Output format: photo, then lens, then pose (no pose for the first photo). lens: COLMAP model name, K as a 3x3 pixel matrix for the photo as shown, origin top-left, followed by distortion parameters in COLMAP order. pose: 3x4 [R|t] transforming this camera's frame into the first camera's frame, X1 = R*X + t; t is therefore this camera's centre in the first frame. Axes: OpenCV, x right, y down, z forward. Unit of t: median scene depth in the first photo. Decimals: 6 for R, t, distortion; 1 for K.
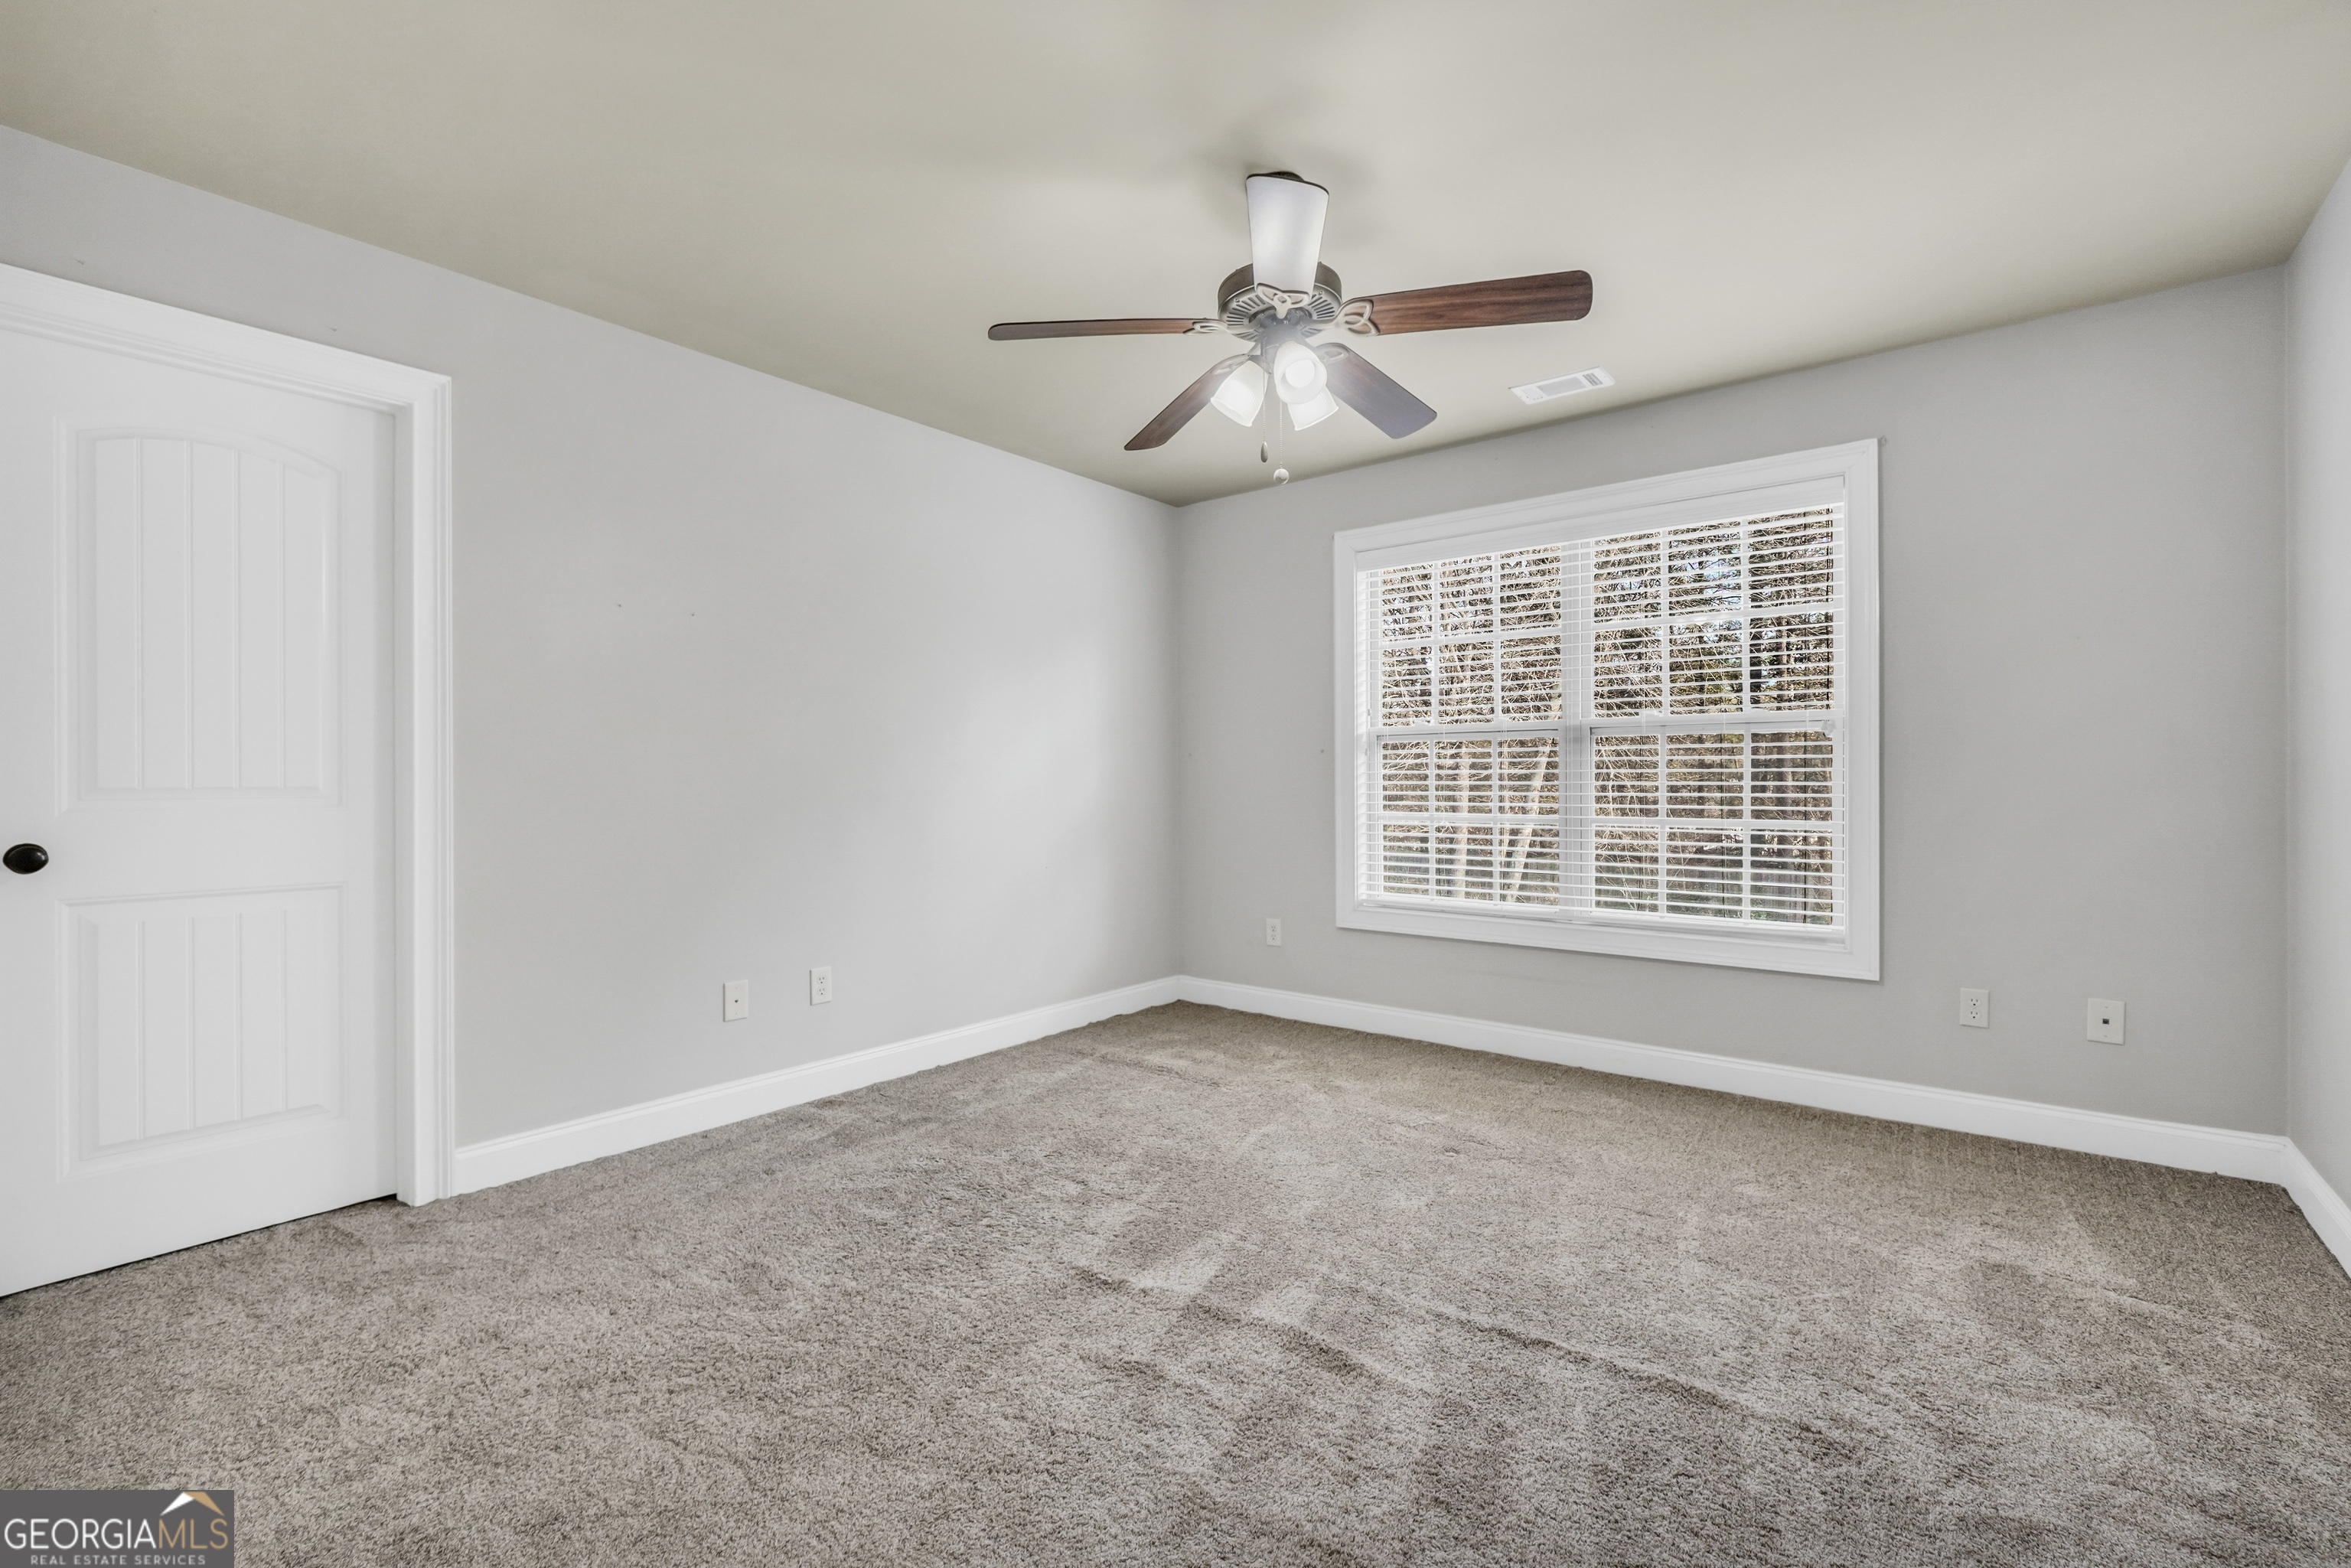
lens RADIAL K [[1014.0, 0, 1173.2], [0, 1014.0, 777.0], [0, 0, 1]] dist [-0.004148, 0.000419]
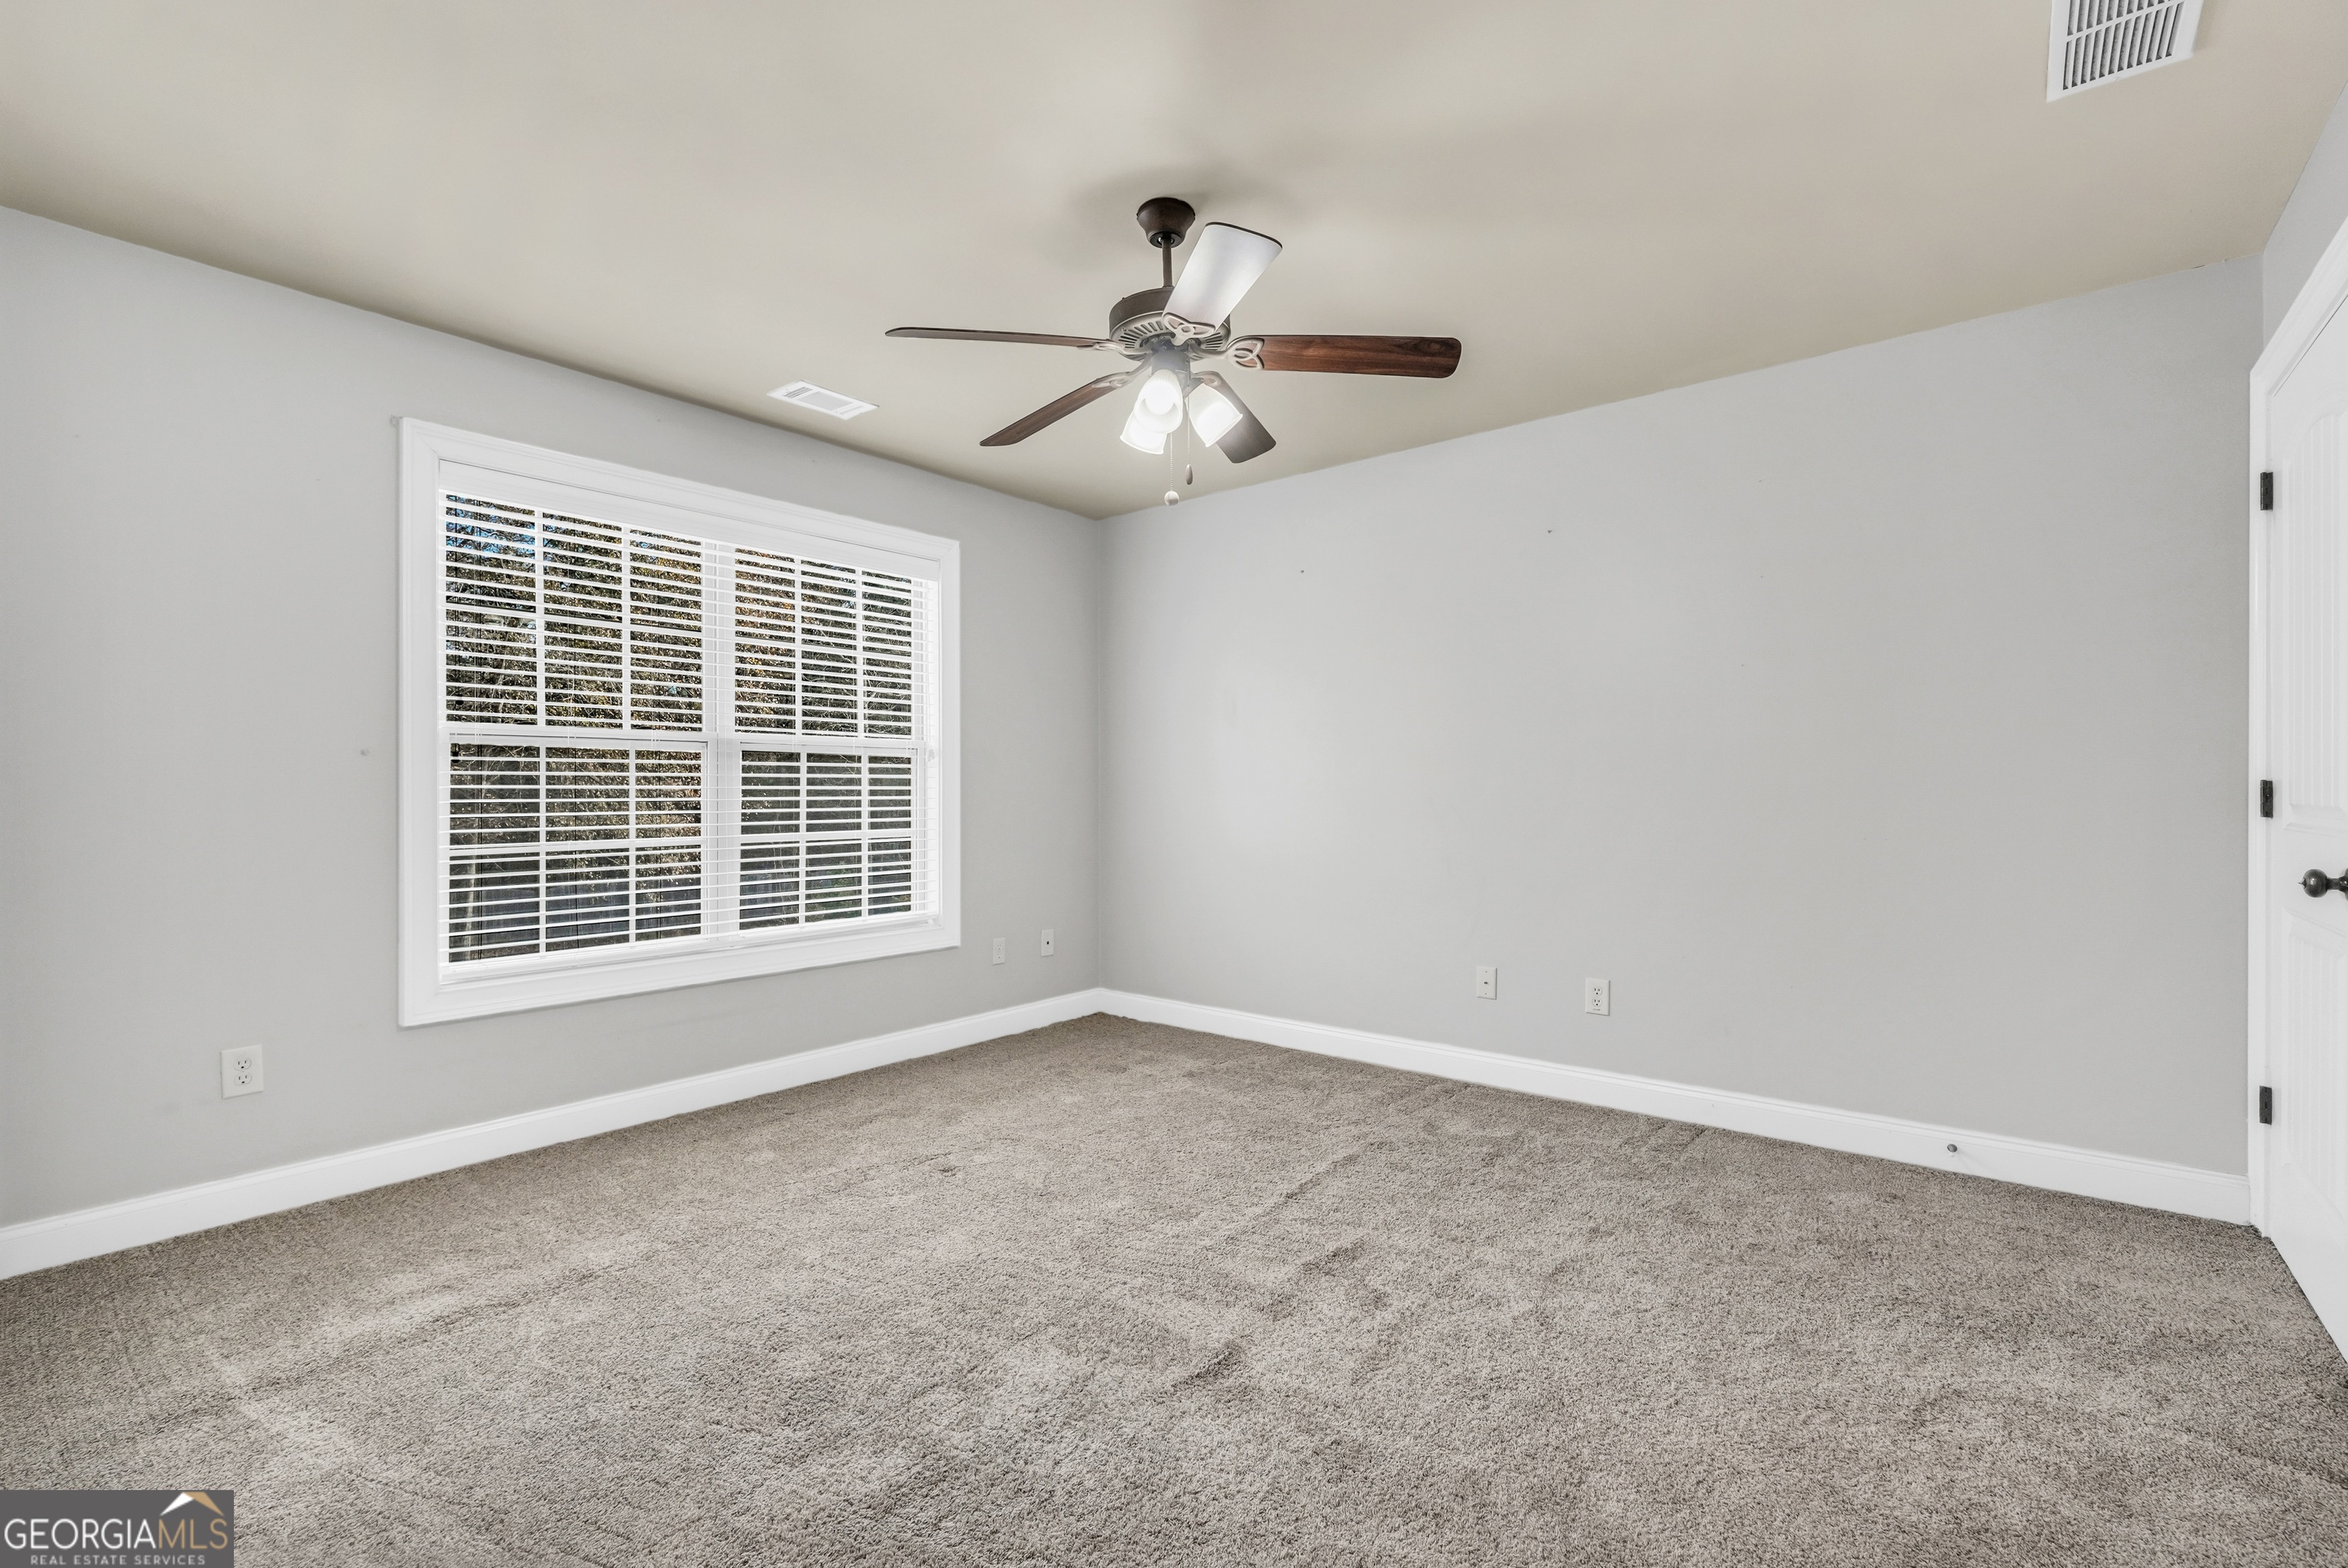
lens RADIAL K [[1012.6, 0, 1171.7], [0, 1012.6, 777.0], [0, 0, 1]] dist [-0.004148, 0.000419]
pose [[0.015591, 0.011733, 0.999810, -0.801558], [-0.006571, 0.999911, -0.011632, -0.012128], [-0.999857, -0.006389, 0.015667, 0.843583]]
